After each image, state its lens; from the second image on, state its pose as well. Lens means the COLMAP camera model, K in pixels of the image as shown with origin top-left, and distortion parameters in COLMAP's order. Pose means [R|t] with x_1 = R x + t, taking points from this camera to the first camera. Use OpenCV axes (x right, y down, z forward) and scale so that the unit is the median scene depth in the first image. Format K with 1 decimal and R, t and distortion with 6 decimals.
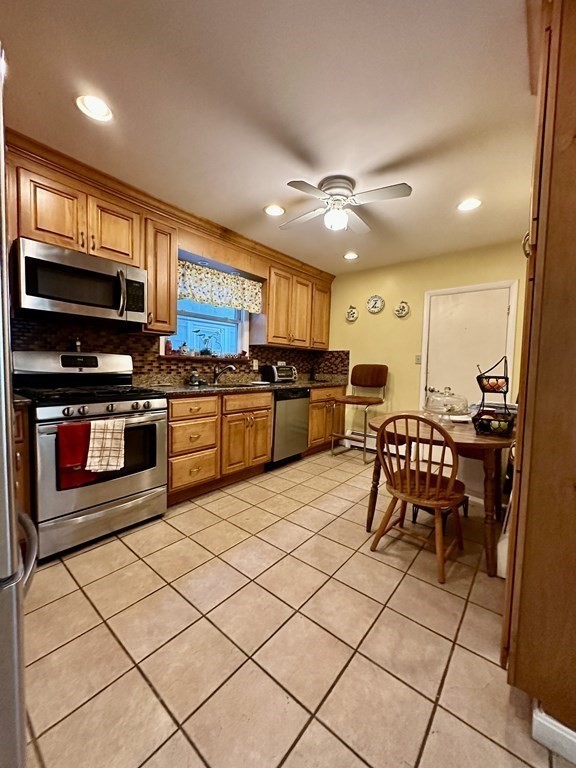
lens RADIAL K [[305.4, 0, 288.3], [0, 305.4, 384.6], [0, 0, 1]] dist [-0.002696, -0.000405]
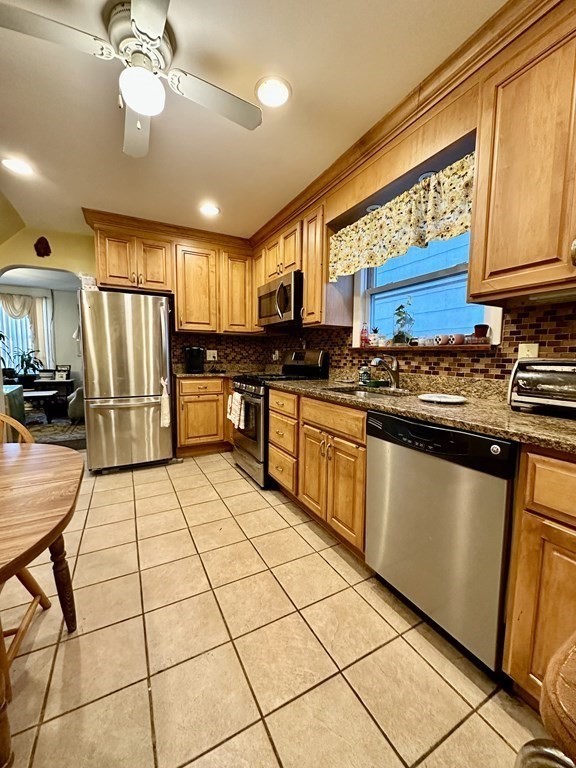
lens RADIAL K [[305.4, 0, 288.4], [0, 305.4, 384.1], [0, 0, 1]] dist [-0.002696, -0.000405]
pose [[-0.378555, 0.054290, -0.923985, 0.482935], [-0.079343, 0.992700, 0.090834, -0.059587], [0.922172, 0.107697, -0.371484, 1.208309]]
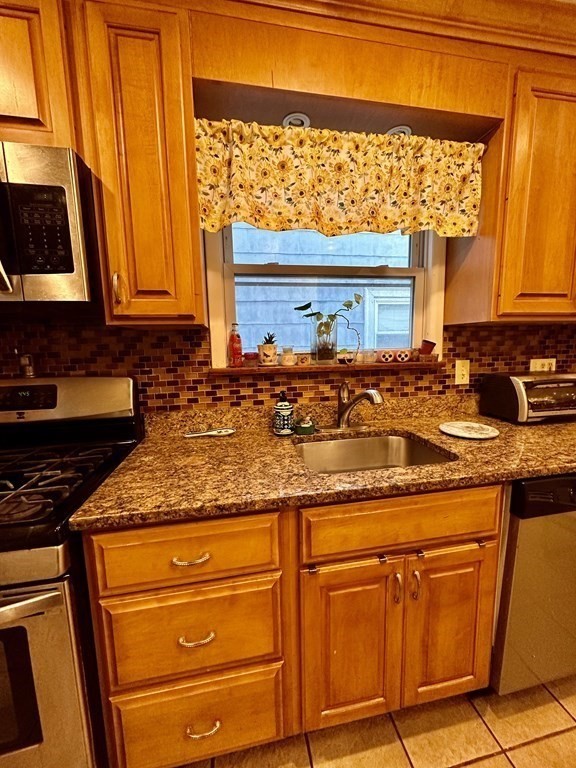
lens RADIAL K [[305.4, 0, 289.7], [0, 305.4, 384.1], [0, 0, 1]] dist [-0.002696, -0.000405]
pose [[0.767852, 0.042828, -0.639194, -0.030622], [0.002301, 0.997572, 0.069605, -0.108086], [0.640623, -0.054917, 0.765889, 0.740931]]
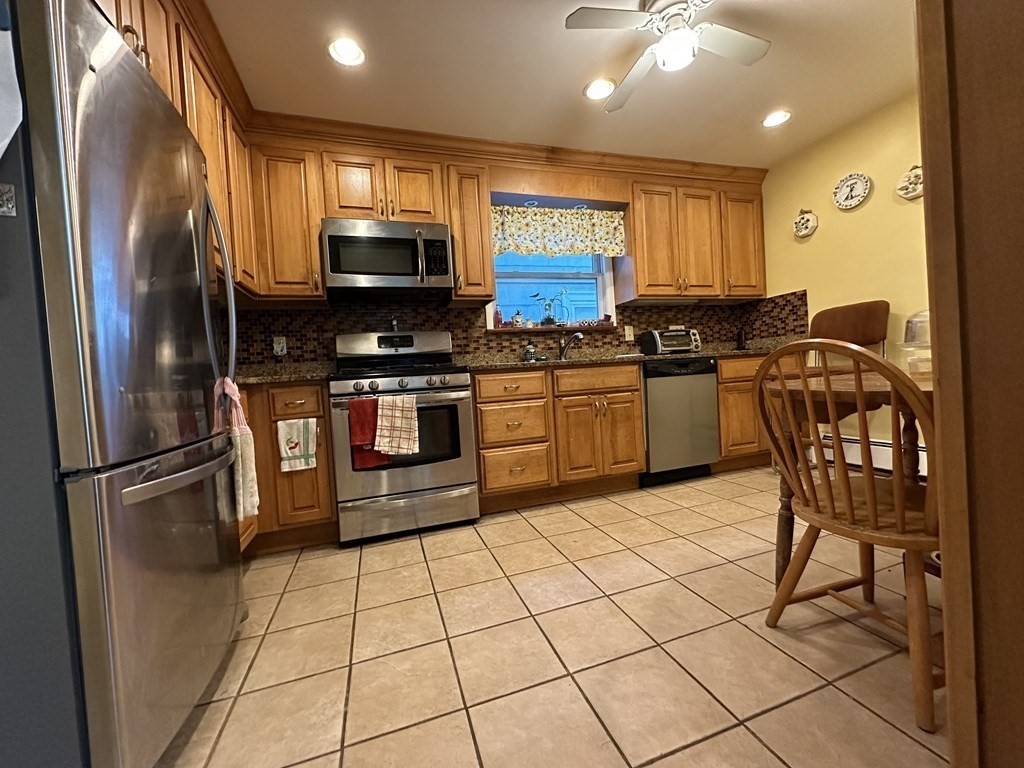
lens RADIAL K [[407.3, 0, 511.4], [0, 407.3, 383.4], [0, 0, 1]] dist [-0.002696, -0.000405]
pose [[0.839314, -0.068548, -0.539307, 0.213976], [0.053038, 0.997611, -0.044259, 0.100716], [0.541053, 0.008543, 0.840945, 0.130469]]
